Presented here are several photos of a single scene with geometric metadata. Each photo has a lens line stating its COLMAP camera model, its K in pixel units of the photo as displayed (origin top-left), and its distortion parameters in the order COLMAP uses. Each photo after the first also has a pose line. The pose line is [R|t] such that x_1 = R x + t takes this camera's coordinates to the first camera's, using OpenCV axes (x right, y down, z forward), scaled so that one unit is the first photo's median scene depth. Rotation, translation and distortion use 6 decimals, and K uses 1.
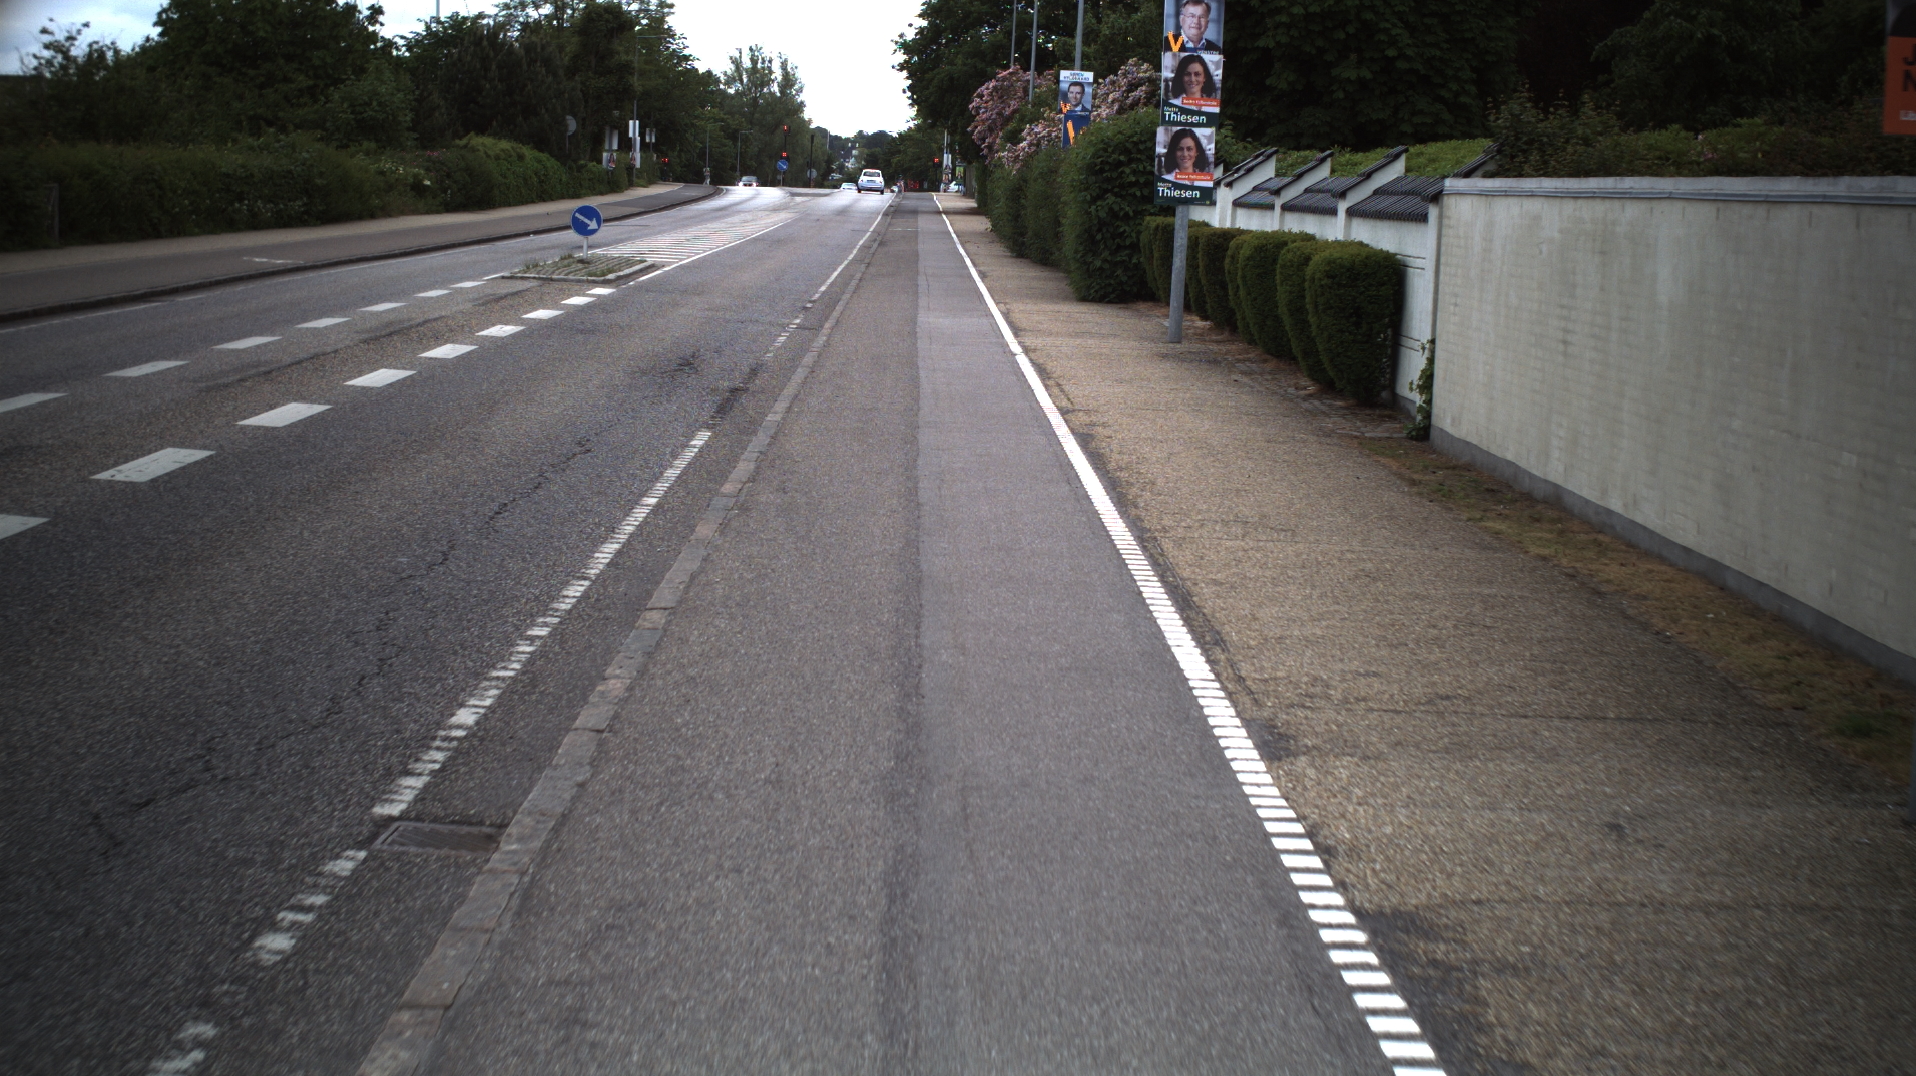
lens RADIAL K [[3078.3, 0, 958.0], [0, 3078.3, 538.0], [0, 0, 1]] dist [-0.278493, 0.285175]
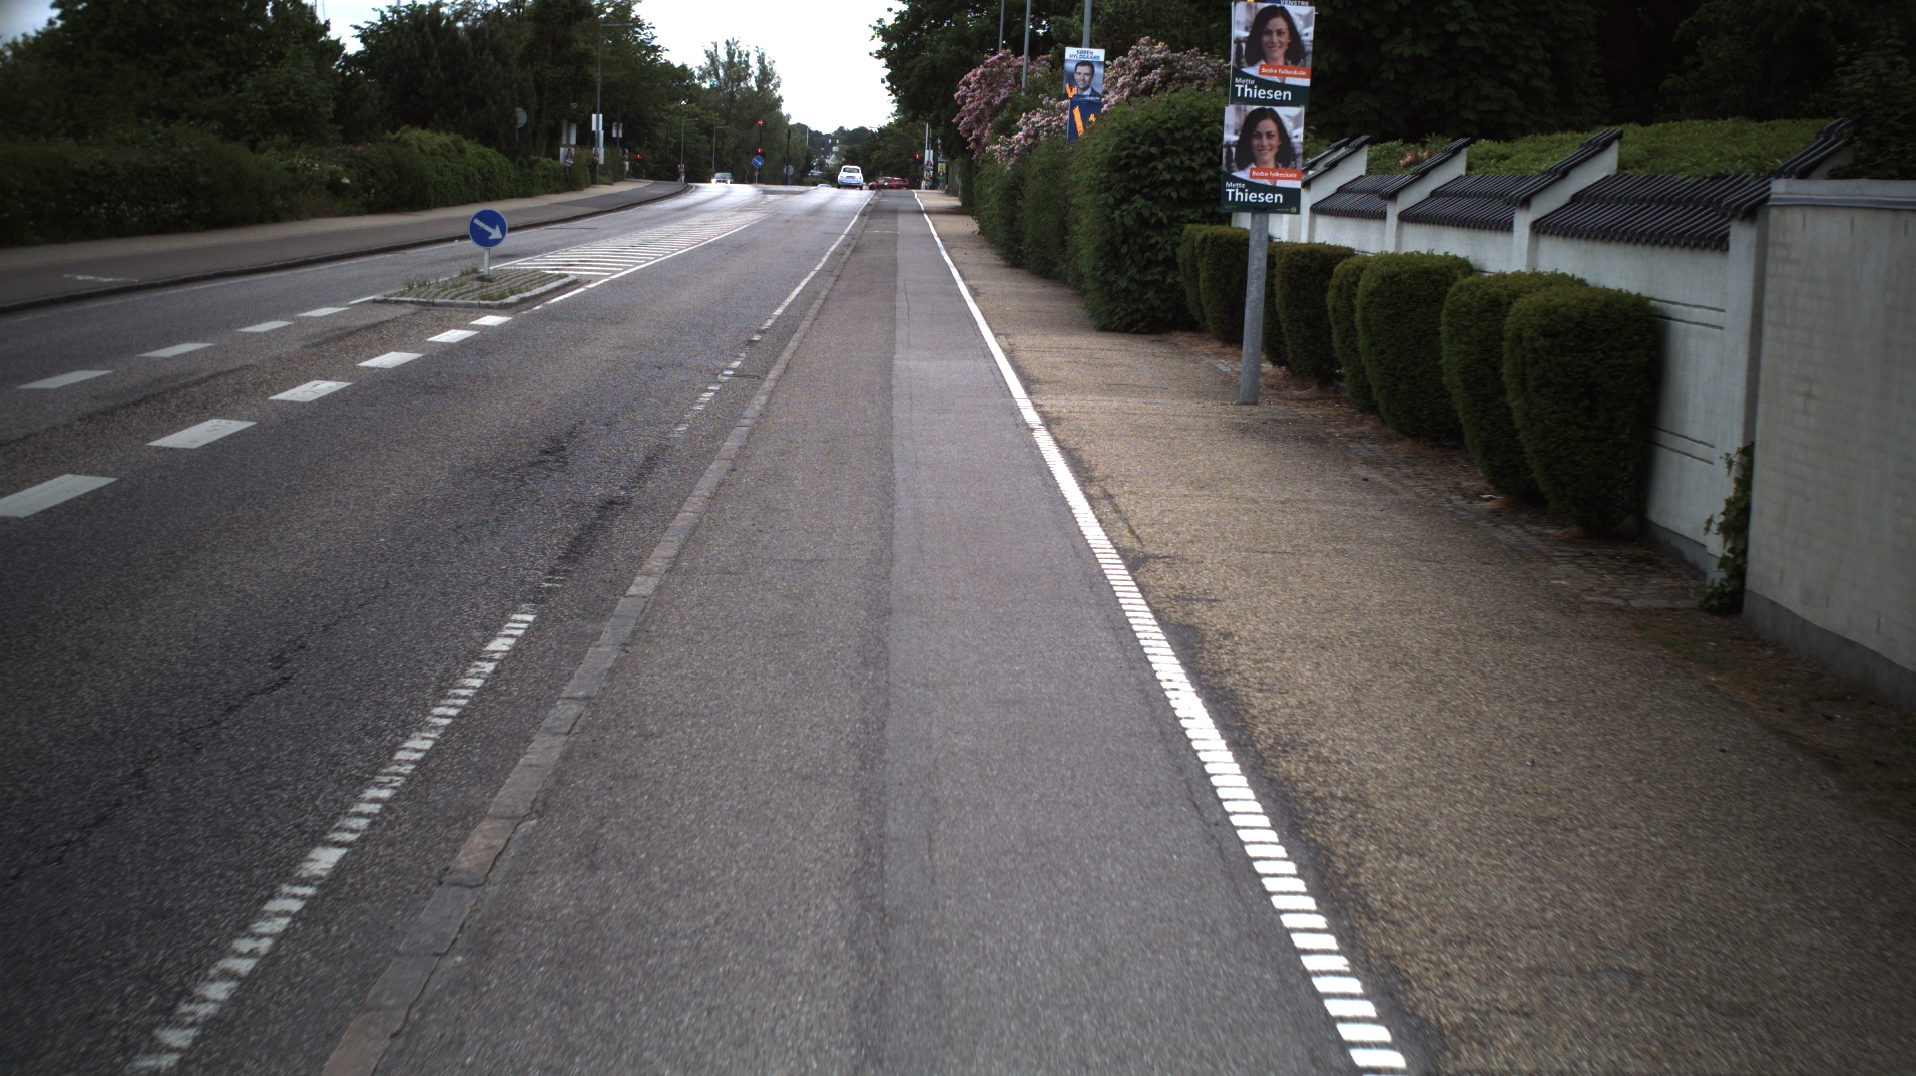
lens RADIAL K [[3078.3, 0, 958.0], [0, 3078.3, 538.0], [0, 0, 1]] dist [-0.278493, 0.285175]
pose [[0.999981, -0.000935, 0.006131, -0.001243], [0.000928, 0.999999, 0.001144, -0.017016], [-0.006132, -0.001139, 0.999981, 0.143614]]
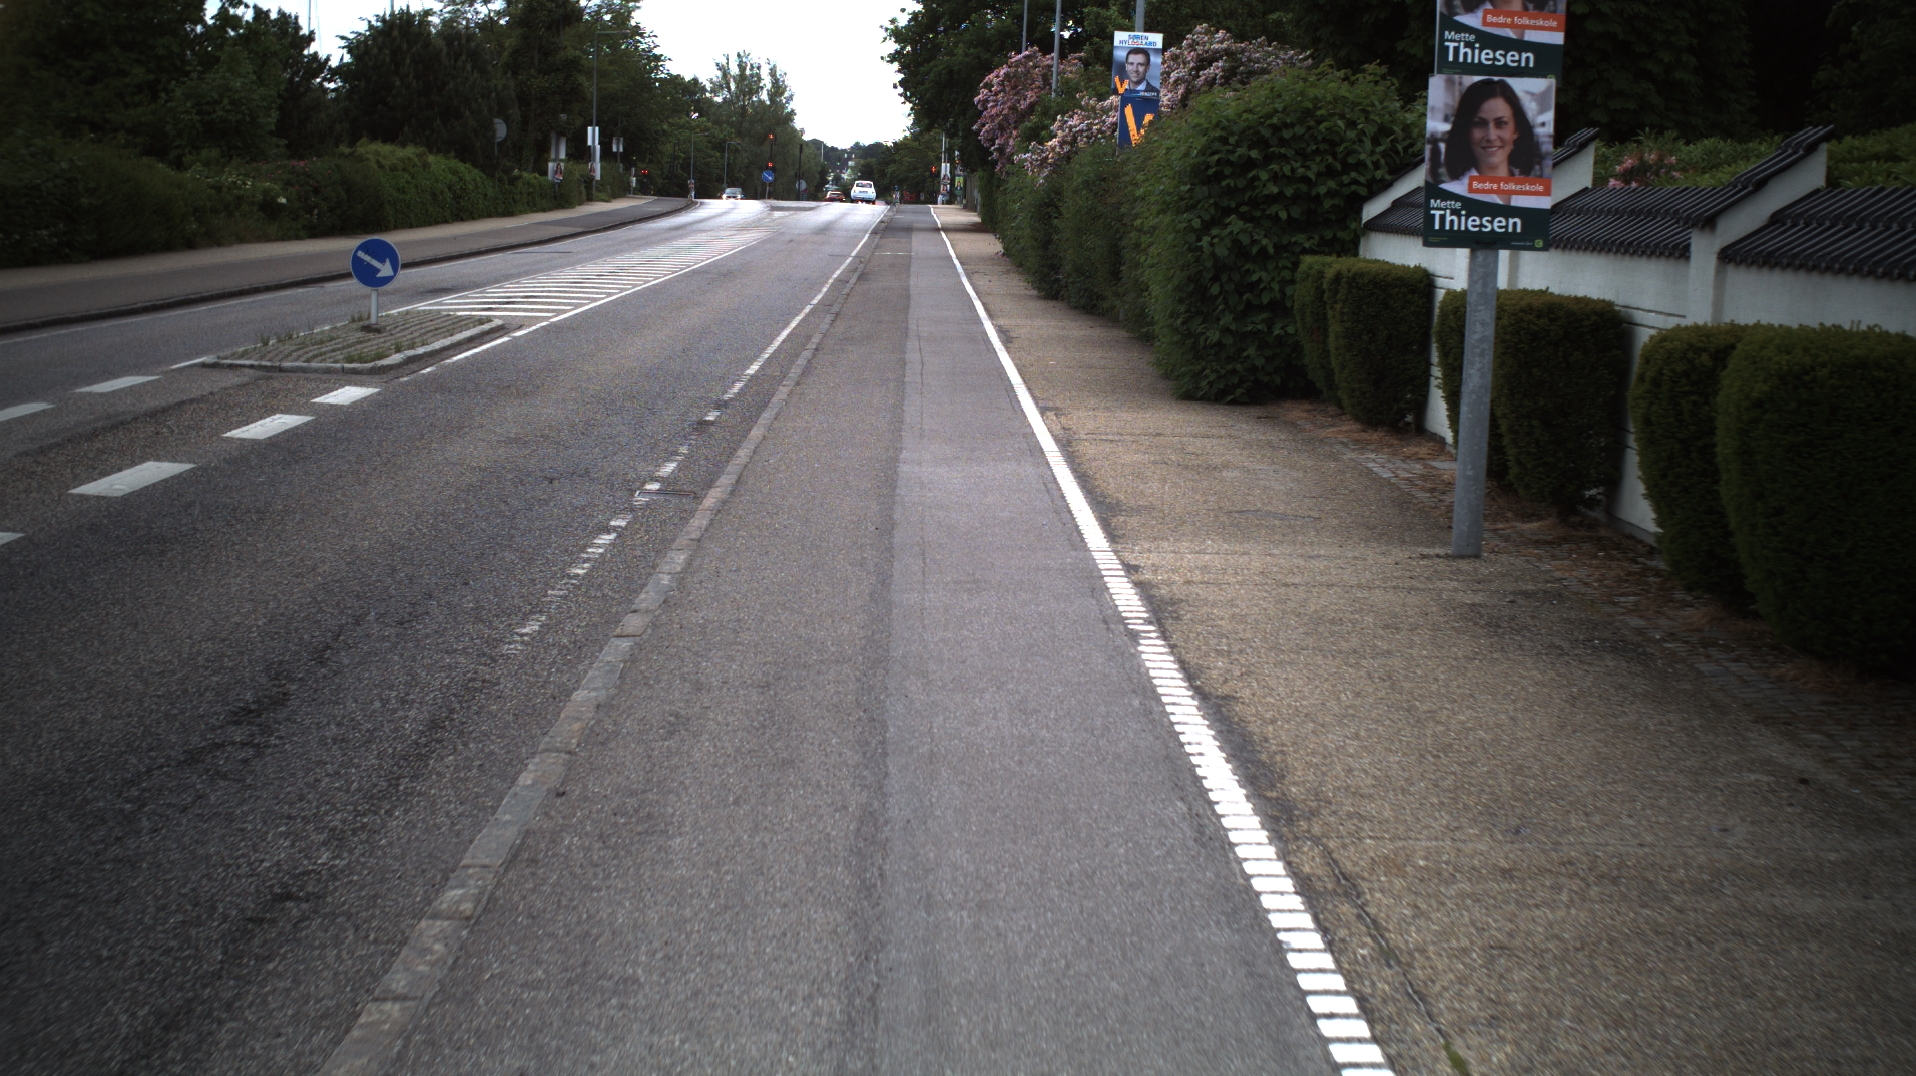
lens RADIAL K [[3078.3, 0, 958.0], [0, 3078.3, 538.0], [0, 0, 1]] dist [-0.278493, 0.285175]
pose [[0.999978, -0.006693, 0.000094, -0.002083], [0.006693, 0.999972, -0.003485, -0.033870], [-0.000071, 0.003486, 0.999994, 0.287012]]
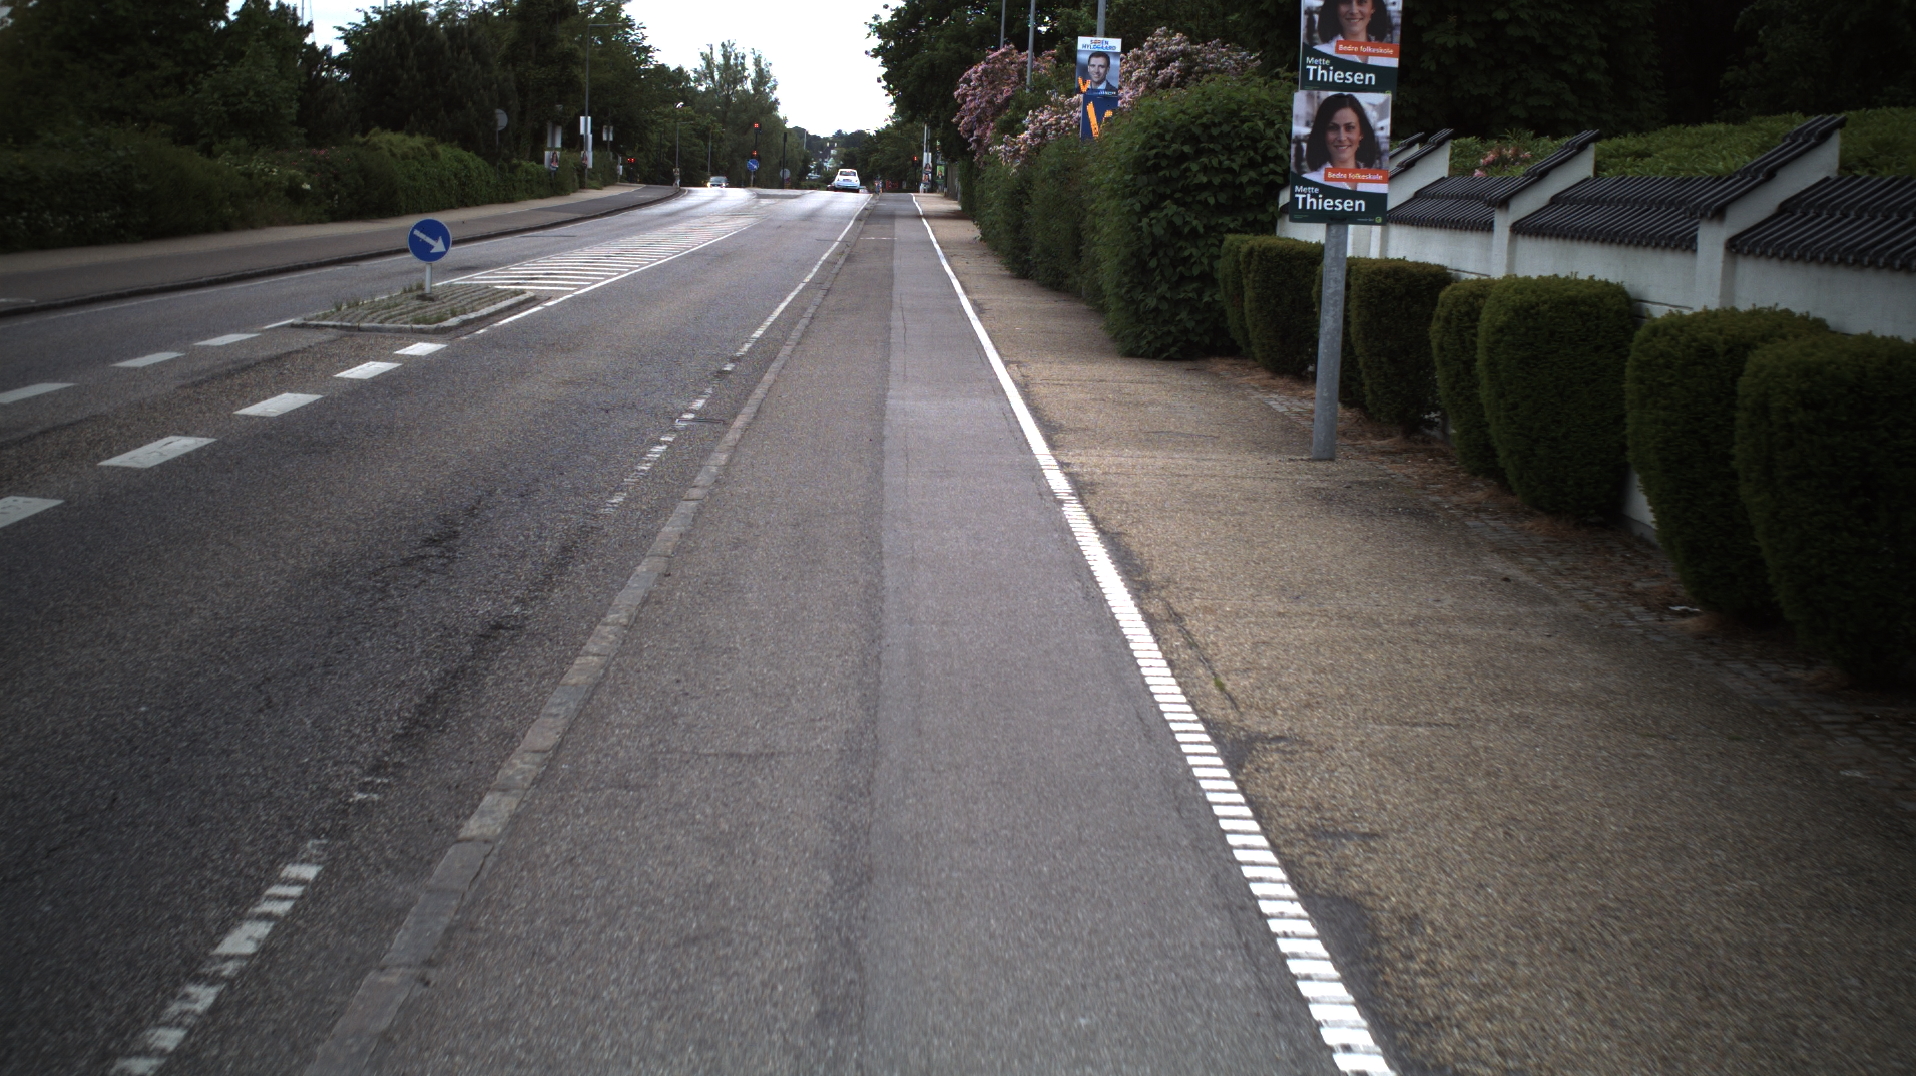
lens RADIAL K [[3078.3, 0, 958.0], [0, 3078.3, 538.0], [0, 0, 1]] dist [-0.278493, 0.285175]
pose [[0.999971, -0.004309, 0.006248, -0.001550], [0.004308, 0.999991, 0.000167, -0.025408], [-0.006248, -0.000140, 0.999980, 0.215235]]
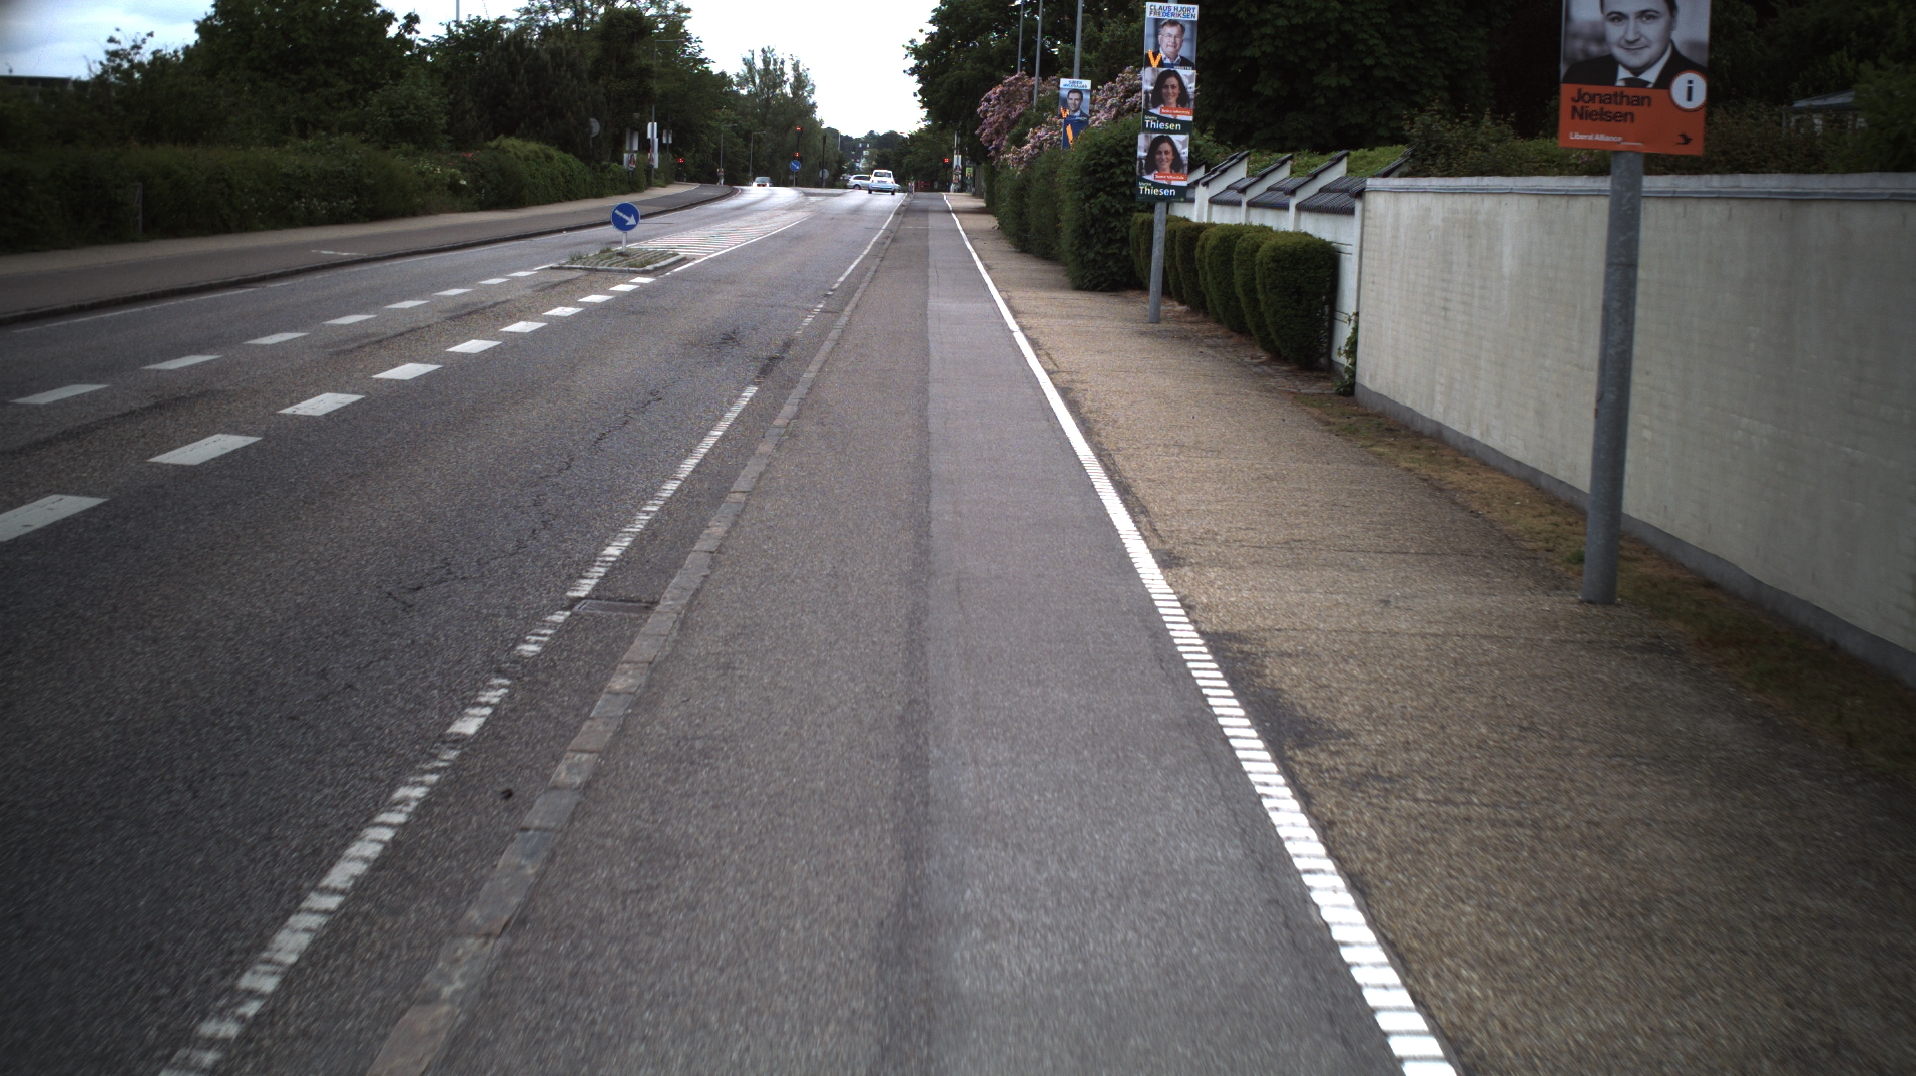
lens RADIAL K [[3078.3, 0, 958.0], [0, 3078.3, 538.0], [0, 0, 1]] dist [-0.278493, 0.285175]
pose [[0.999994, 0.000543, -0.003371, 0.000971], [-0.000543, 1.000000, -0.000121, 0.008451], [0.003371, 0.000122, 0.999994, -0.071644]]
